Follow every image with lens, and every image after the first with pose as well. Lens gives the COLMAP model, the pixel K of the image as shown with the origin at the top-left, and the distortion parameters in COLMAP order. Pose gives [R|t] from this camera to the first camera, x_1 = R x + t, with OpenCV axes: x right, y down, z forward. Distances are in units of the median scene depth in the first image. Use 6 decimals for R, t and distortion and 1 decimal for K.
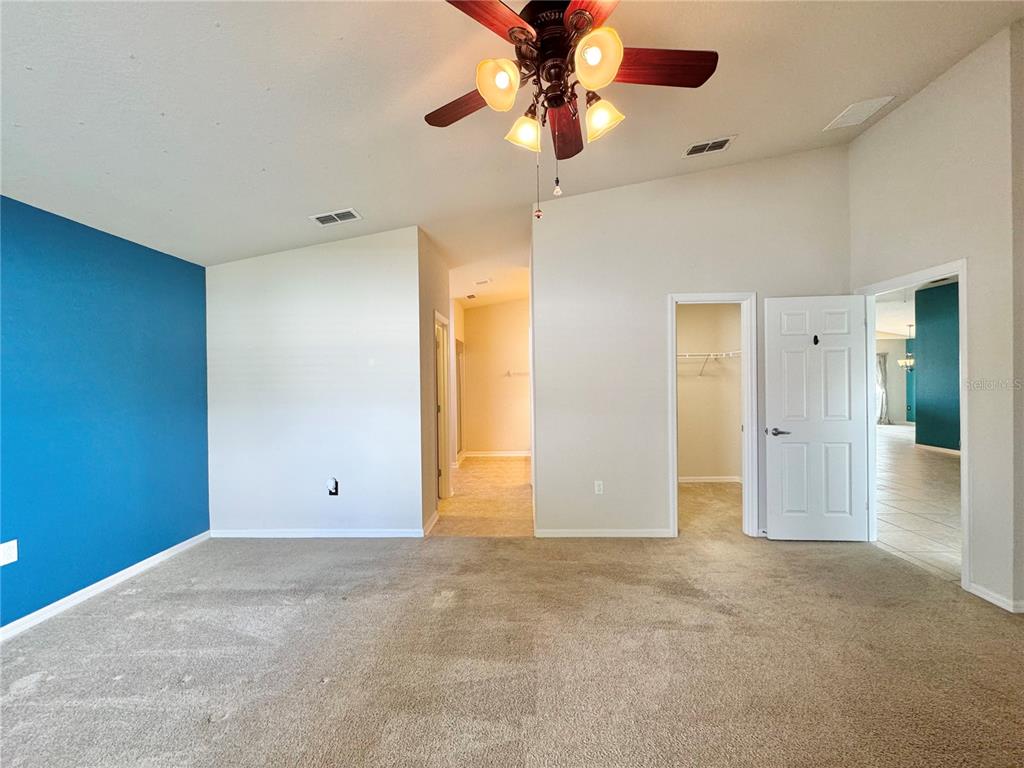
lens RADIAL K [[408.6, 0, 515.7], [0, 408.6, 381.7], [0, 0, 1]] dist [-0.002917, -0.000307]
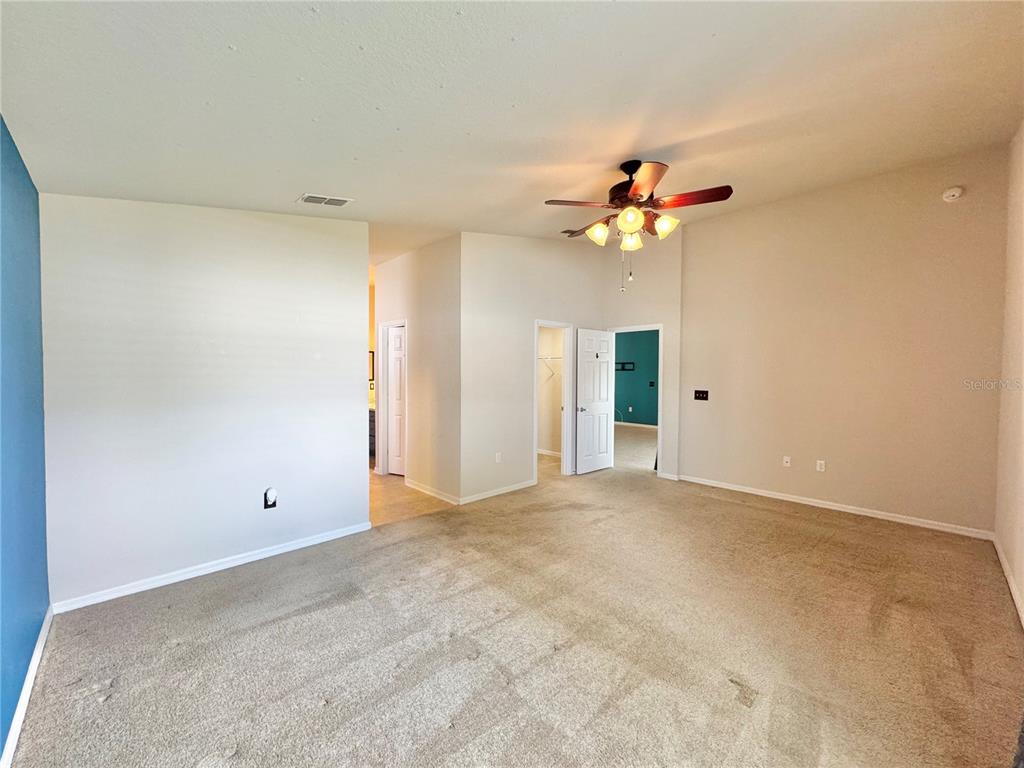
lens RADIAL K [[408.6, 0, 510.6], [0, 408.6, 382.8], [0, 0, 1]] dist [-0.002917, -0.000307]
pose [[0.702106, -0.002093, 0.712070, -0.760941], [-0.013610, 0.999774, 0.016359, -0.009270], [-0.711943, -0.021177, 0.701918, 0.038876]]
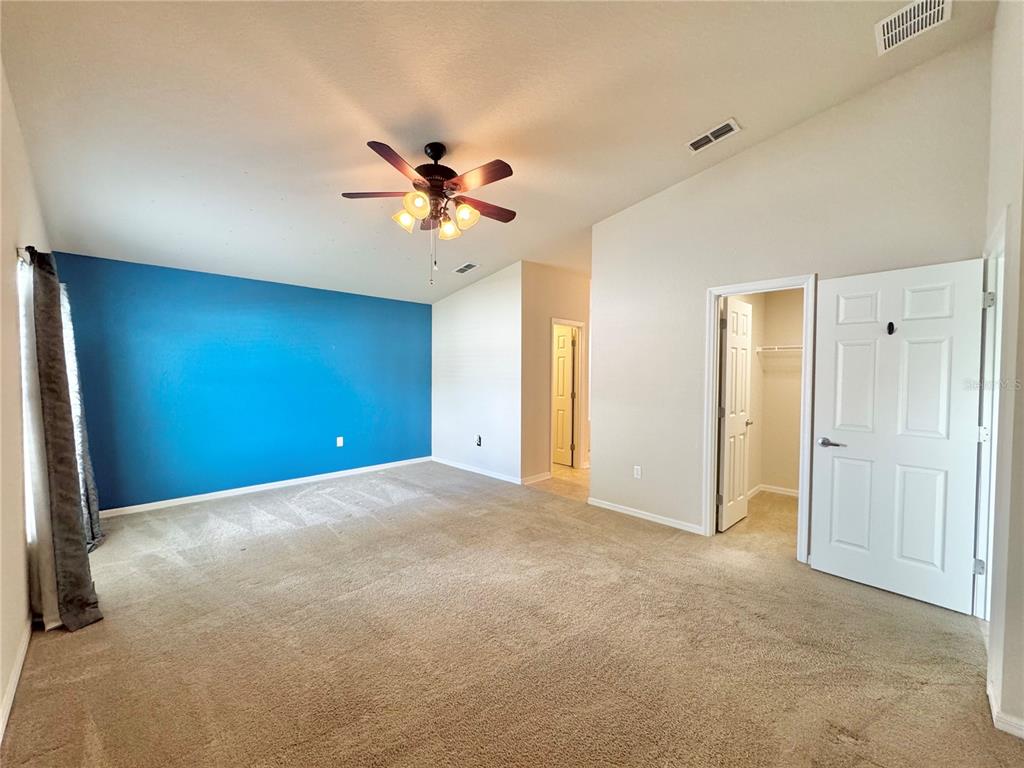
lens RADIAL K [[408.6, 0, 510.9], [0, 408.6, 379.7], [0, 0, 1]] dist [-0.002917, -0.000307]
pose [[0.727757, 0.030362, -0.685163, 0.744044], [-0.016670, 0.999508, 0.026586, -0.014951], [0.685633, -0.007927, 0.727904, -0.036021]]
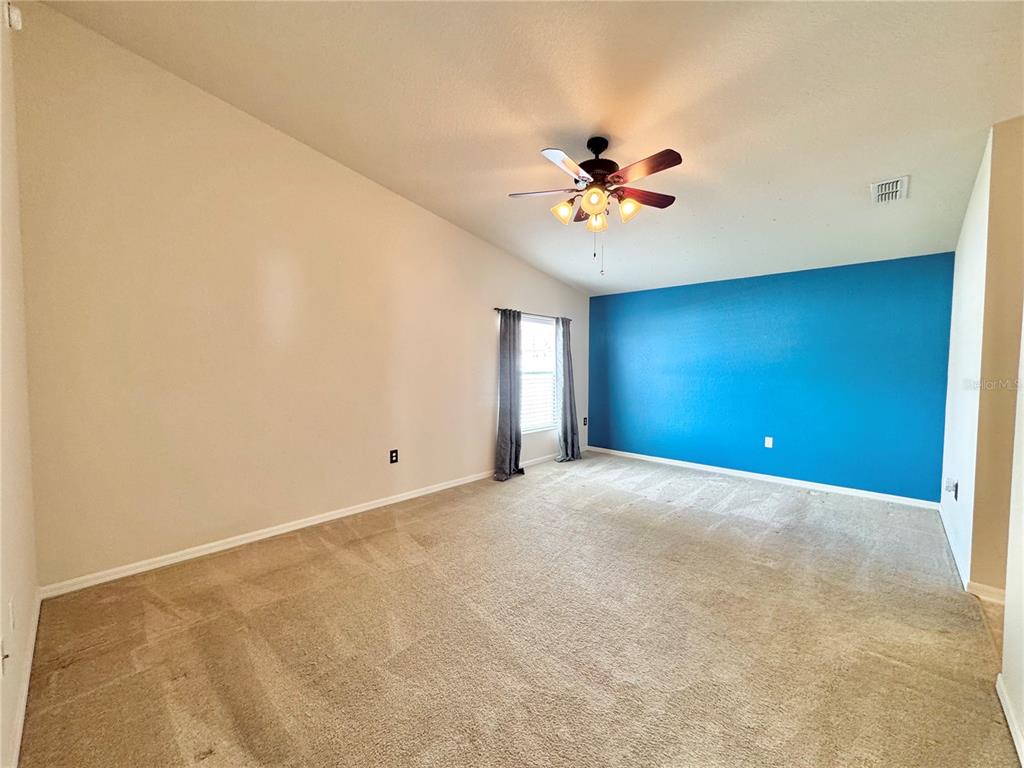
lens RADIAL K [[408.6, 0, 513.1], [0, 408.6, 380.7], [0, 0, 1]] dist [-0.002917, -0.000307]
pose [[-0.655007, 0.037698, -0.754681, 0.820606], [-0.002300, 0.998651, 0.051881, -0.004614], [0.755619, 0.035718, -0.654037, 0.918207]]
